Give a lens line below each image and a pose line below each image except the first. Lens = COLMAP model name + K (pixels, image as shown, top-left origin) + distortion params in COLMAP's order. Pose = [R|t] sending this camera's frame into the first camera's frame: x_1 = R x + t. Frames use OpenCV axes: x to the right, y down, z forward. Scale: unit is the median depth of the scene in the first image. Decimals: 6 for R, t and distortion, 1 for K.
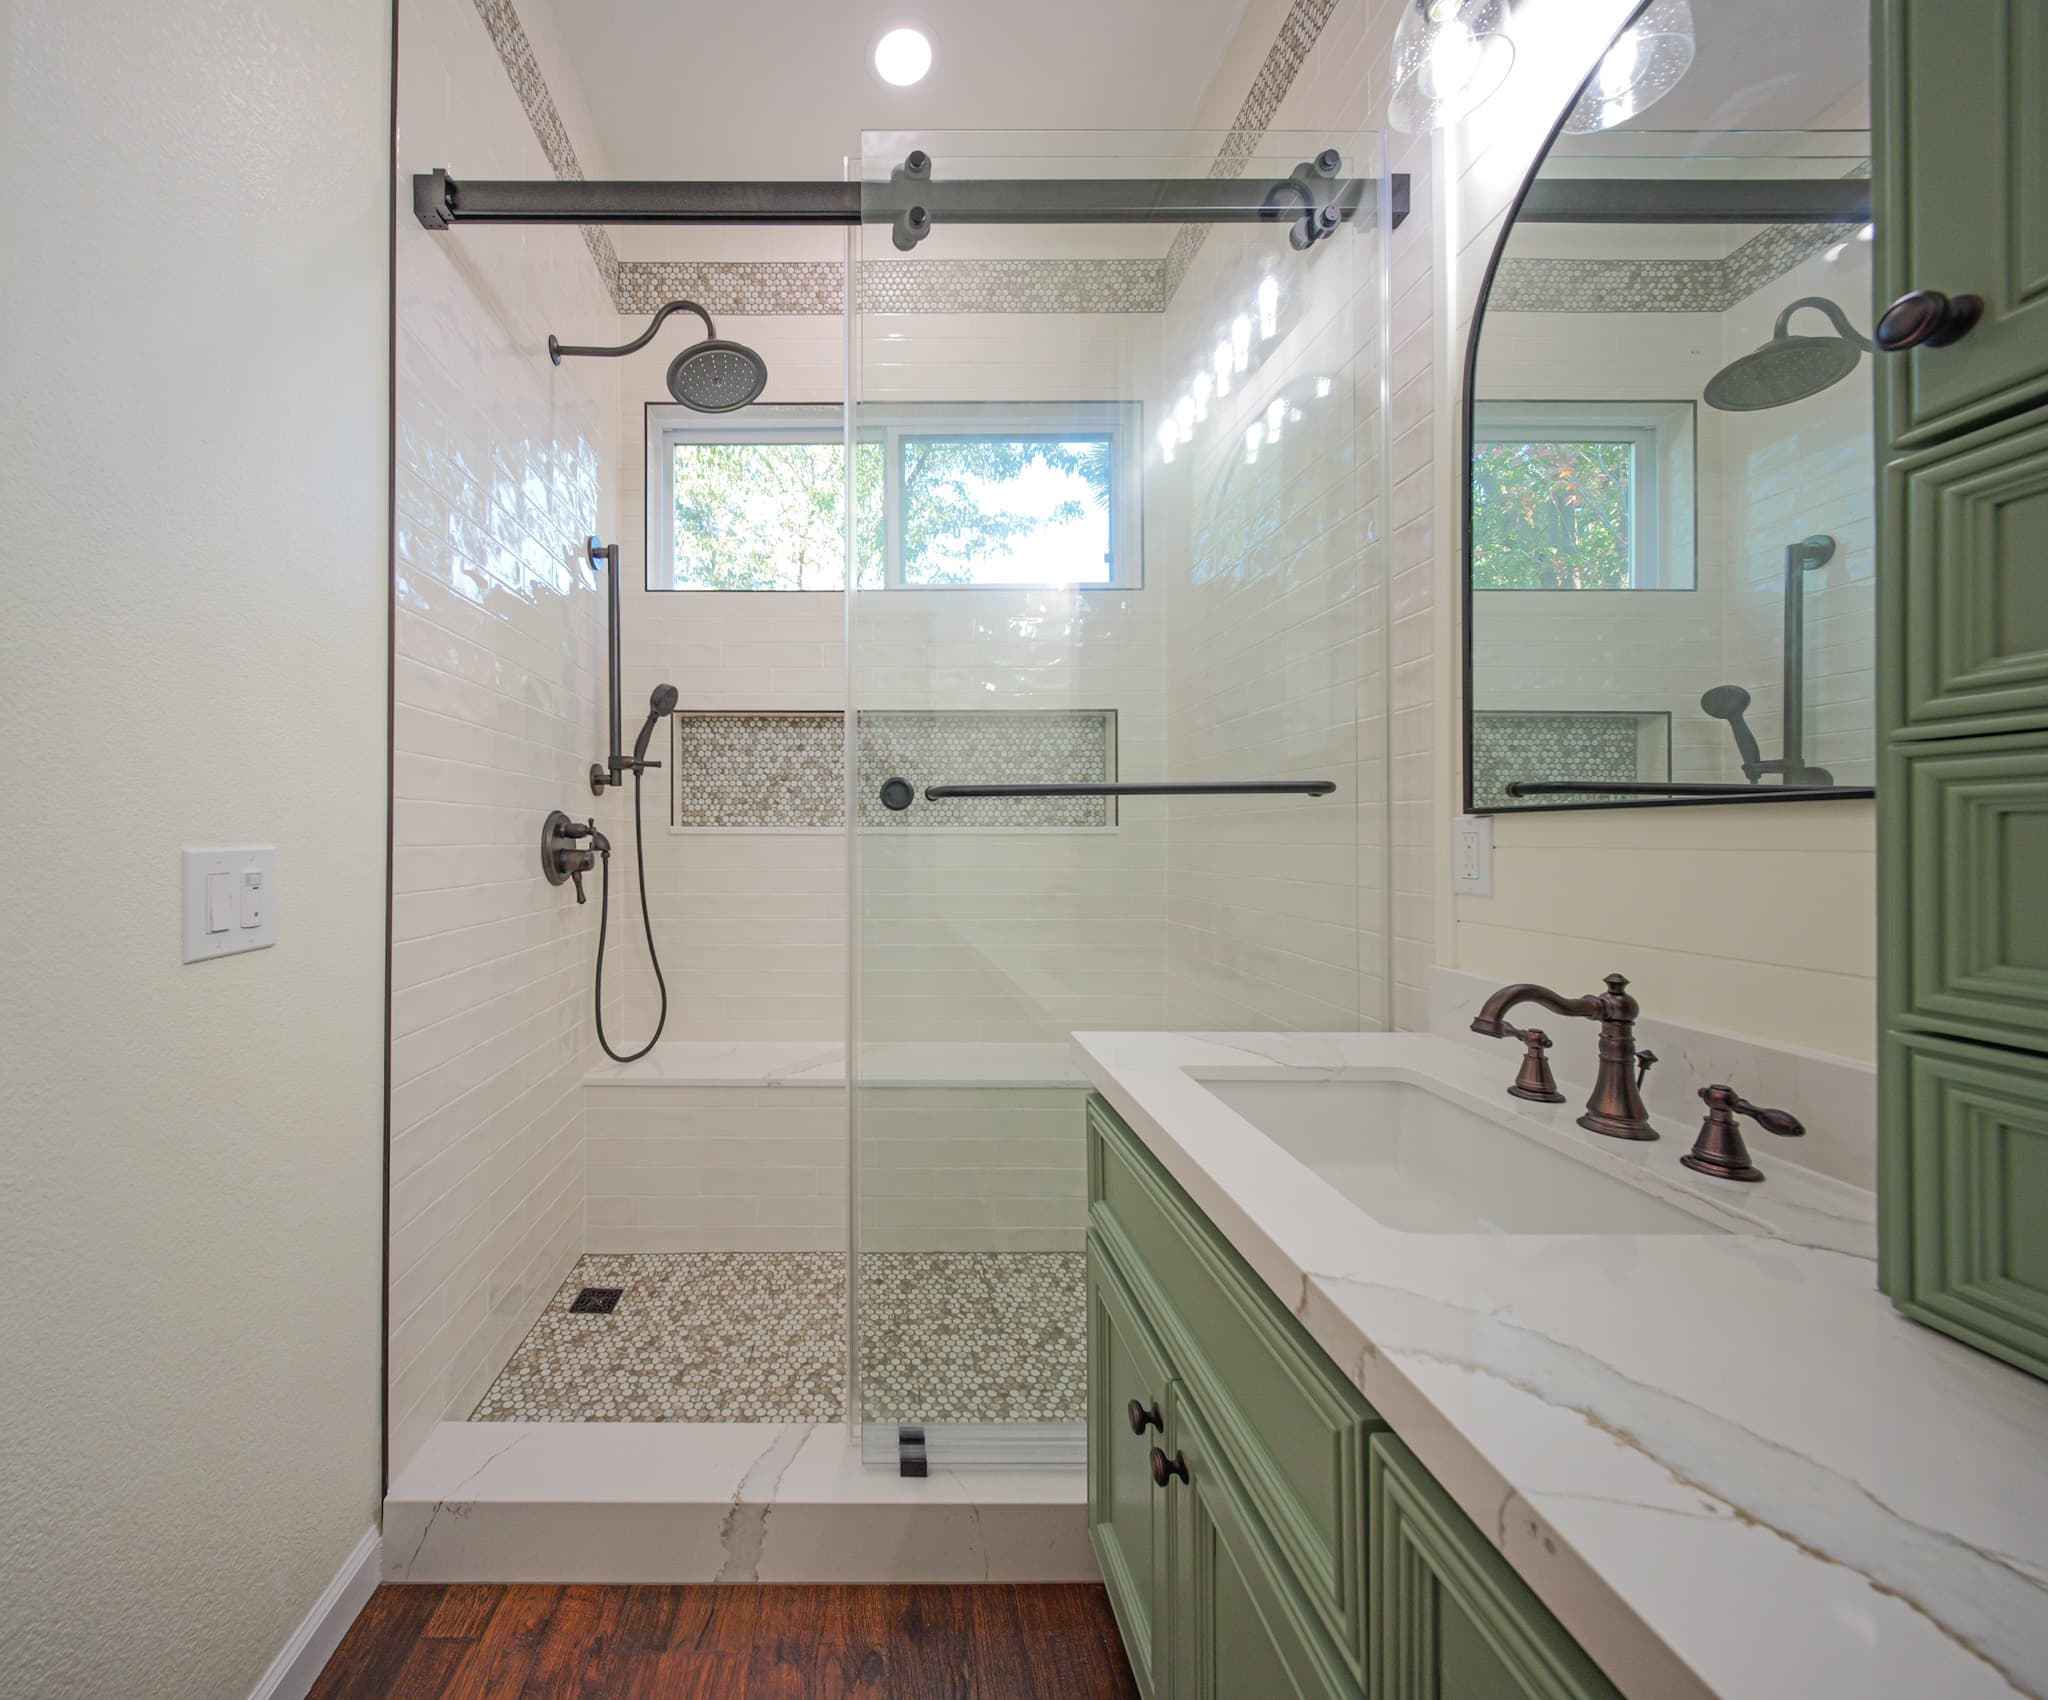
lens RADIAL K [[773.6, 0, 866.4], [0, 773.6, 832.7], [0, 0, 1]] dist [0.008027, -0.004037]
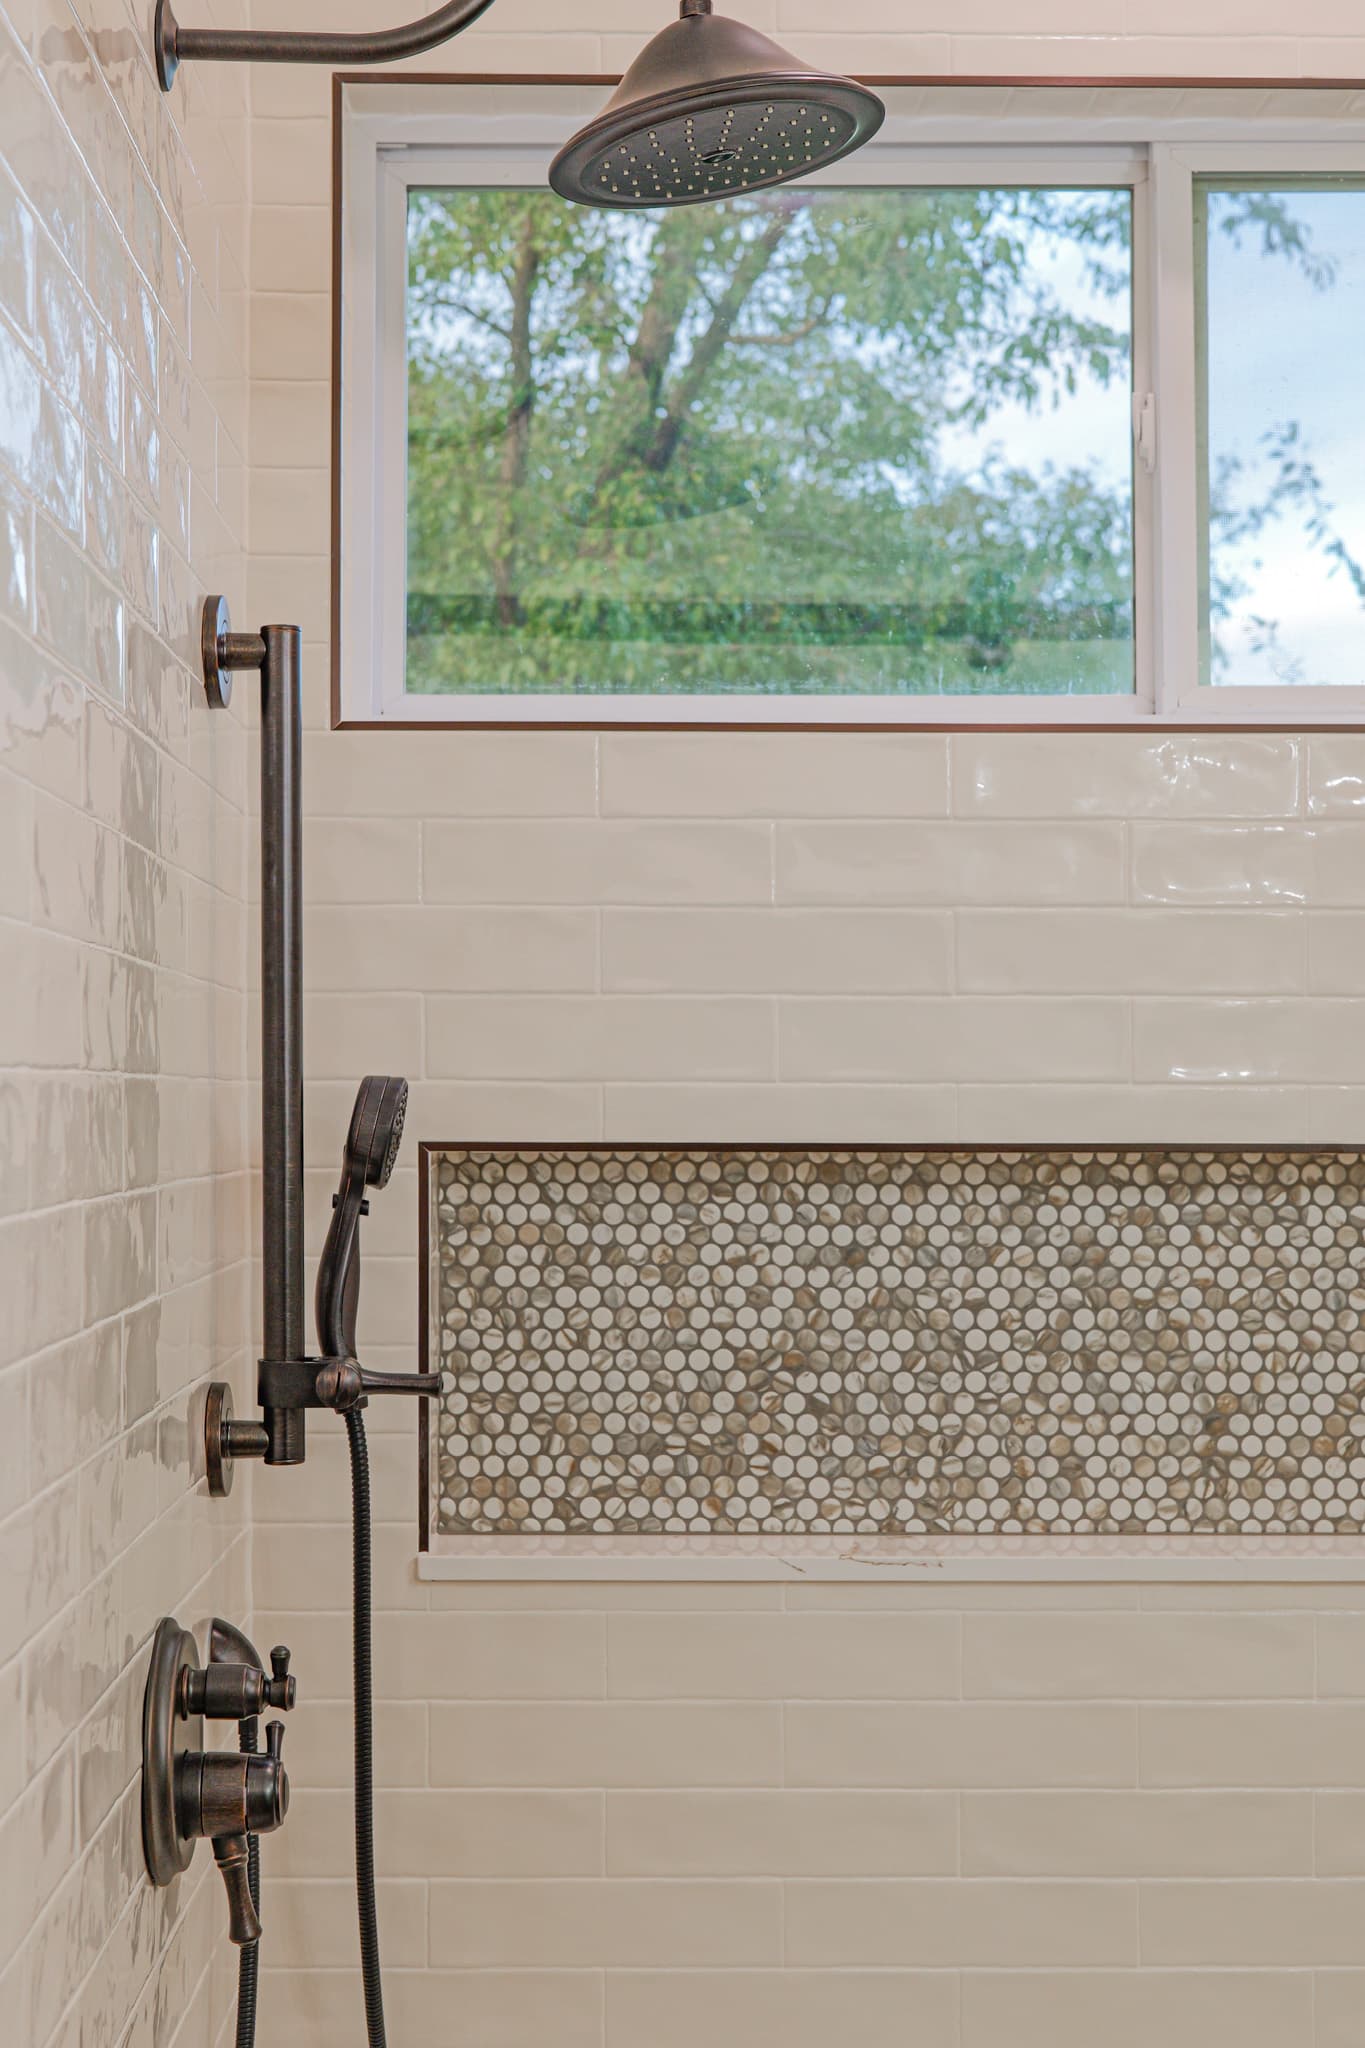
lens RADIAL K [[2881.2, 0, 640.1], [0, 2881.2, 1018.6], [0, 0, 1]] dist [-0.009613, -0.040338]
pose [[0.999861, 0.003365, 0.016310, -0.283998], [-0.003041, 0.999798, -0.019845, -0.275645], [-0.016373, 0.019793, 0.999670, -0.097835]]
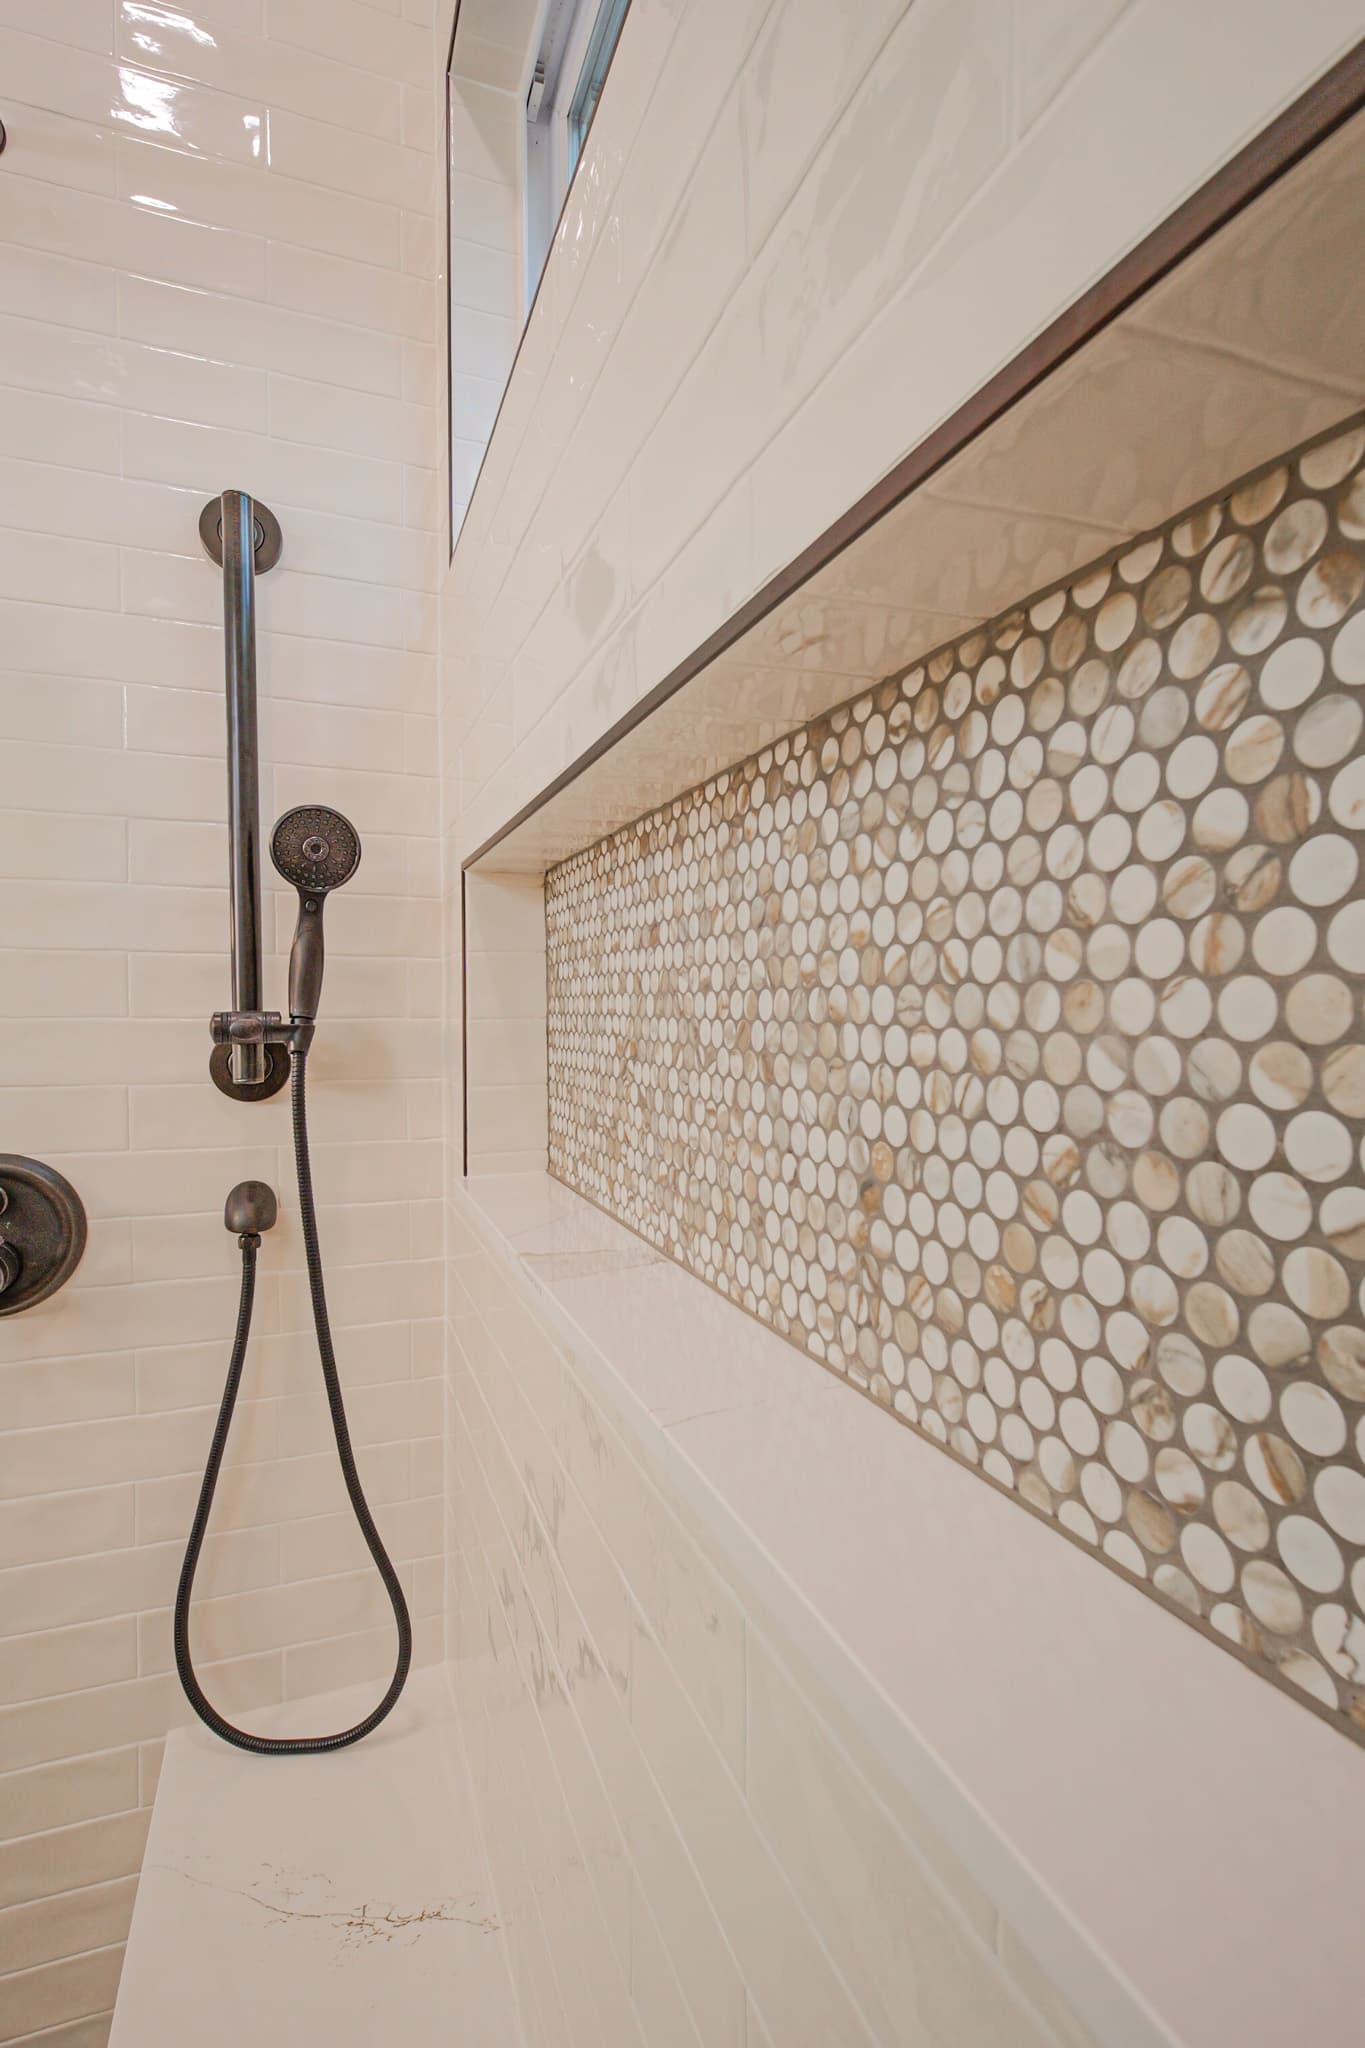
lens RADIAL K [[983.8, 0, 682.4], [0, 983.8, 1035.6], [0, 0, 1]] dist [0.015475, -0.000383]
pose [[0.357346, 0.028193, -0.933546, 0.344951], [0.003637, 0.999495, 0.031577, -0.136270], [0.933965, -0.014680, 0.357063, 1.396822]]
